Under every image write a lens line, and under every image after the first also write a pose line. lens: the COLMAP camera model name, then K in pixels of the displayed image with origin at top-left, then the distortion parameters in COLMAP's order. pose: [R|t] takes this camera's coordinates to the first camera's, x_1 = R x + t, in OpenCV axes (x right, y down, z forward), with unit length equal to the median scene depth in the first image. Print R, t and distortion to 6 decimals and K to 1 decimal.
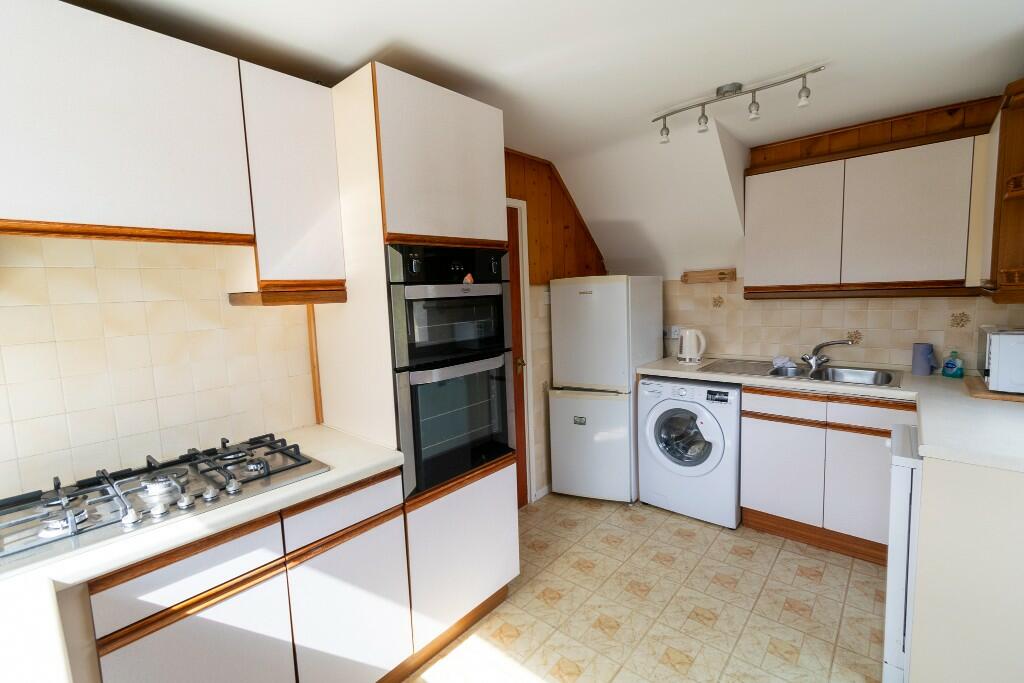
lens RADIAL K [[450.3, 0, 511.7], [0, 450.3, 338.2], [0, 0, 1]] dist [0.003173, 0.000127]
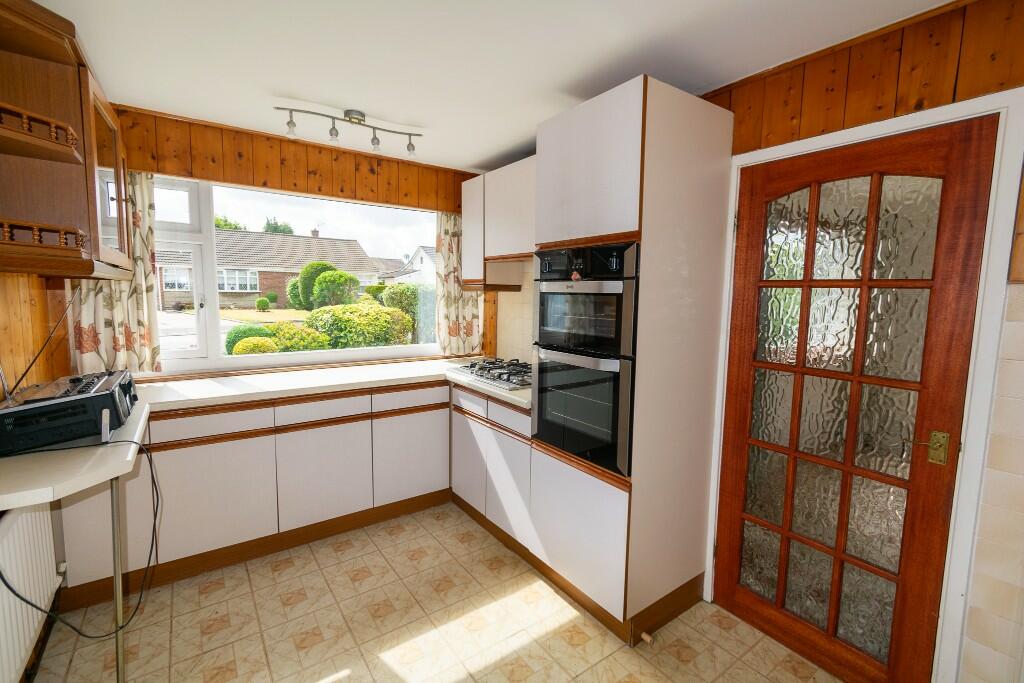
lens RADIAL K [[450.3, 0, 511.7], [0, 450.3, 339.1], [0, 0, 1]] dist [0.003173, 0.000127]
pose [[-0.228398, 0.136229, -0.963990, 0.954104], [-0.109672, 0.980259, 0.164513, -0.139284], [0.967371, 0.143297, -0.208949, 1.056621]]
